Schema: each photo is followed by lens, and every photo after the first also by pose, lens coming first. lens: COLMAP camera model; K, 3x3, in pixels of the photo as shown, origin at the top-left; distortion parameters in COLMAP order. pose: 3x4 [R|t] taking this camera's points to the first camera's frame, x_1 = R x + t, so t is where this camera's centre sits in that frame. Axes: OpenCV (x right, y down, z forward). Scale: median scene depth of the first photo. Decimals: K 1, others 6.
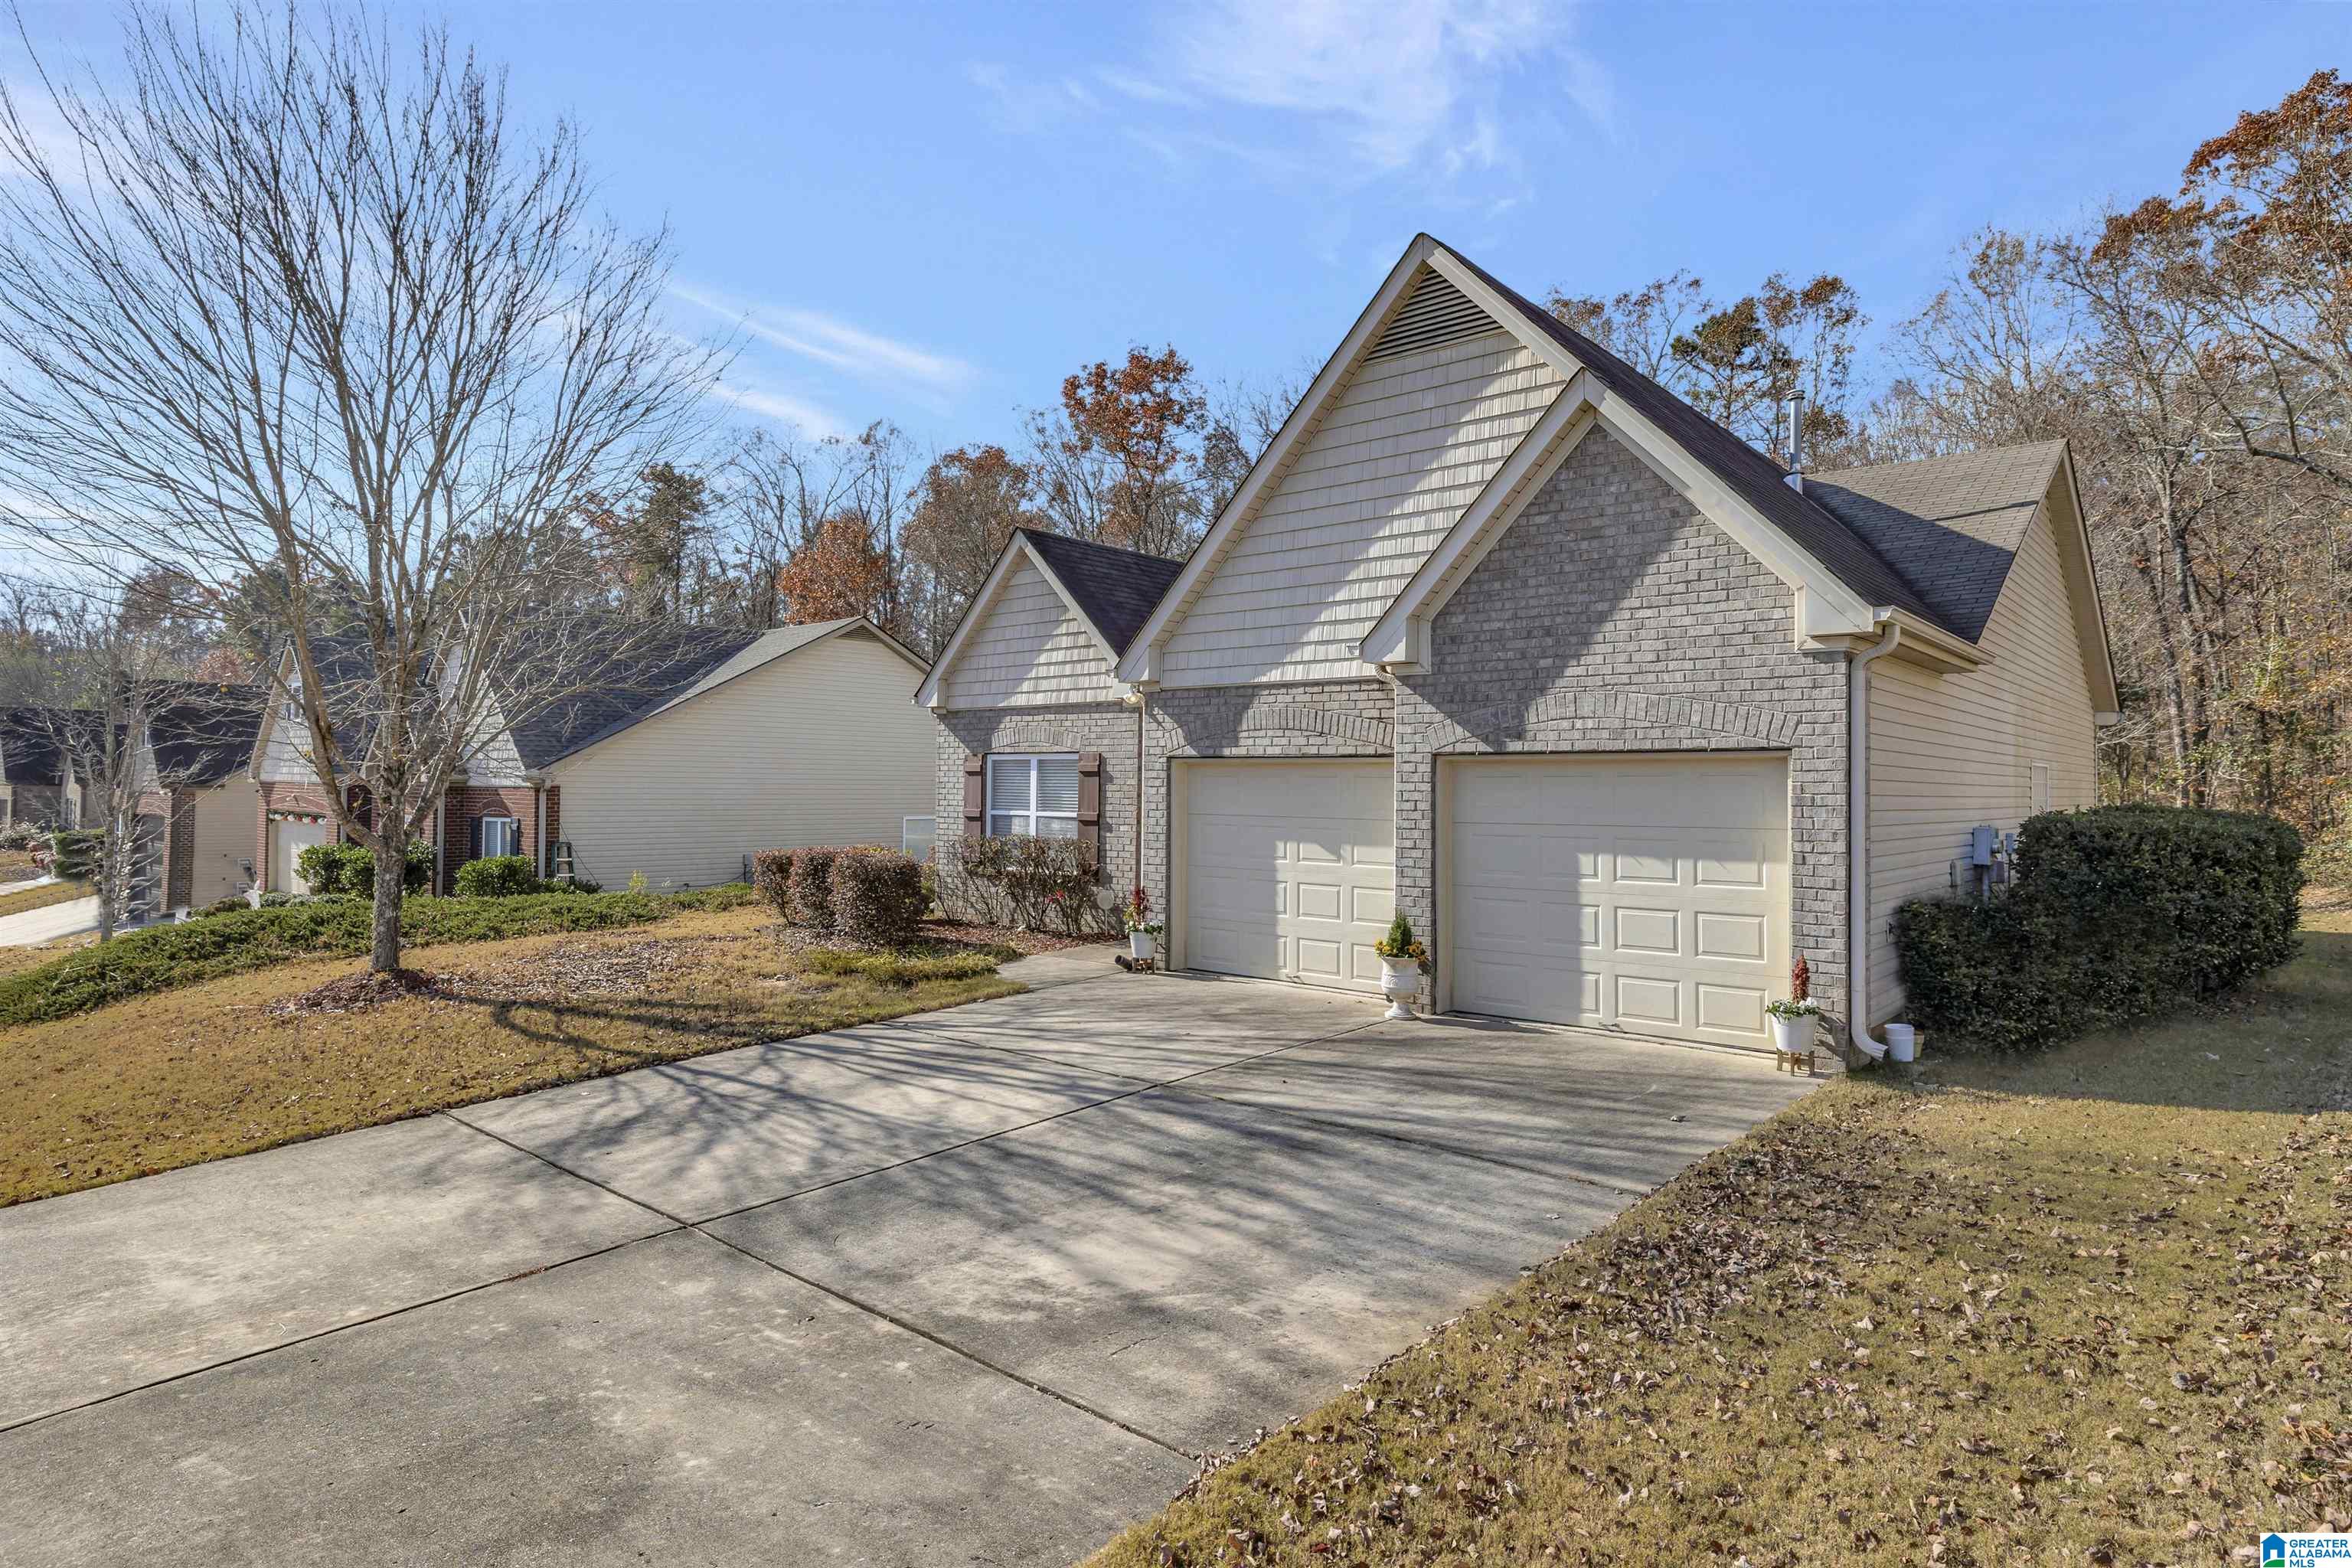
lens RADIAL K [[1286.6, 0, 1172.5], [0, 1286.6, 766.2], [0, 0, 1]] dist [-0.003411, -0.000234]
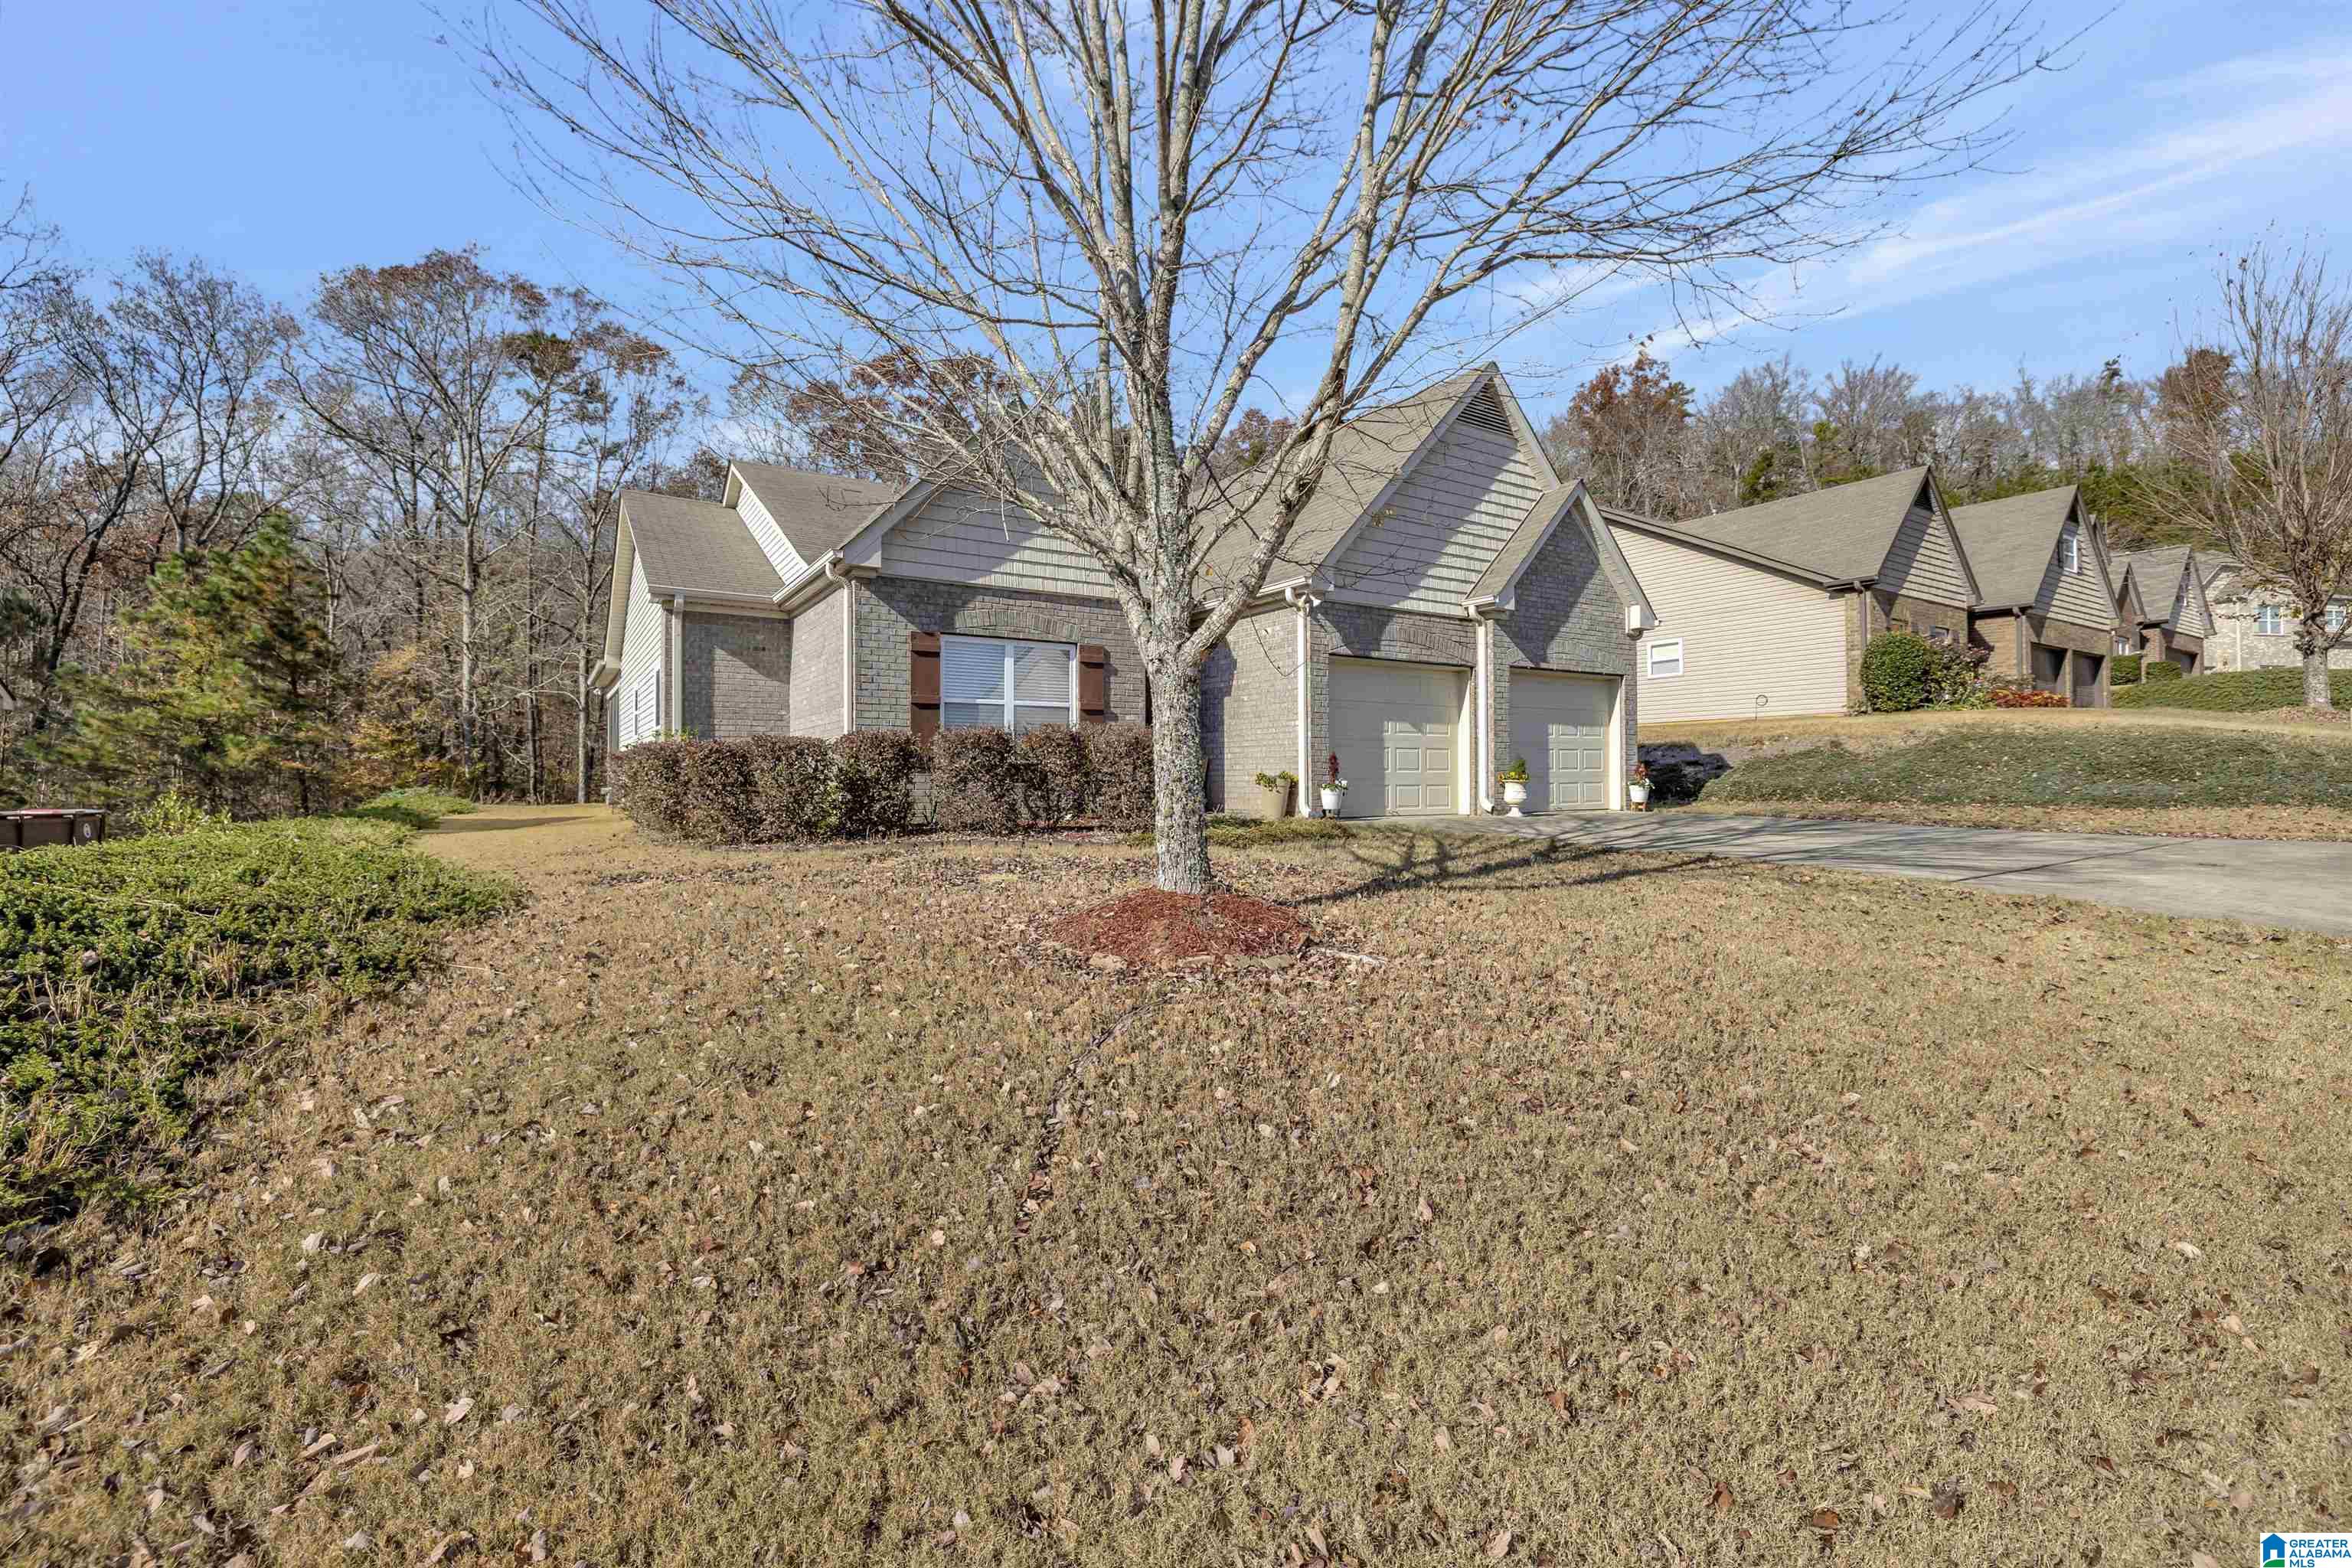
lens RADIAL K [[993.7, 0, 1176.4], [0, 993.7, 764.4], [0, 0, 1]] dist [-0.001016, -0.000013]
pose [[0.279645, 0.004929, 0.960091, -0.826402], [-0.007146, 0.999970, -0.003052, 0.089128], [-0.960077, -0.006008, 0.279671, 0.717024]]
